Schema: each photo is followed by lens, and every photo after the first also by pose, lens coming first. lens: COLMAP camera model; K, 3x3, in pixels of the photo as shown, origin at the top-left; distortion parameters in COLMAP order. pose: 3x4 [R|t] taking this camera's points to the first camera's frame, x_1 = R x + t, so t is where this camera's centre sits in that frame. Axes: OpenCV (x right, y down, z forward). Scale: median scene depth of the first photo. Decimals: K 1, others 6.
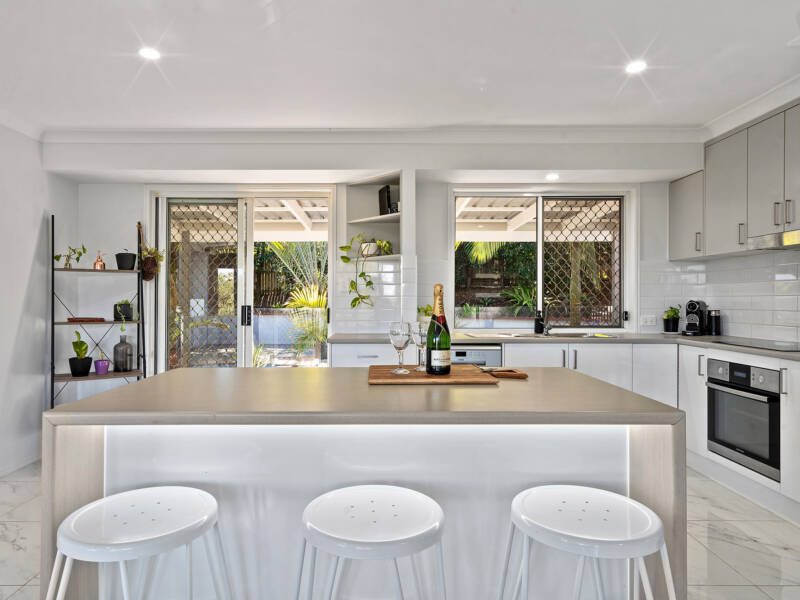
lens RADIAL K [[508.0, 0, 400.0], [0, 508.0, 300.0], [0, 0, 1]] dist [0.000421, 0.002720]
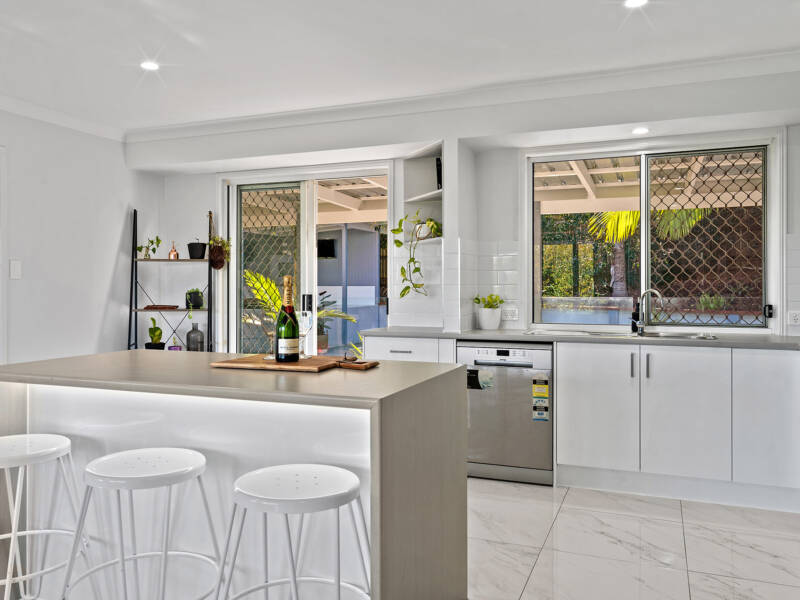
lens RADIAL K [[663.3, 0, 400.0], [0, 663.3, 300.0], [0, 0, 1]] dist [-0.004350, -0.001666]
pose [[0.924043, 0.008208, -0.382201, 0.356321], [-0.000179, 0.999779, 0.021038, -0.004995], [0.382289, -0.019371, 0.923840, -0.081874]]
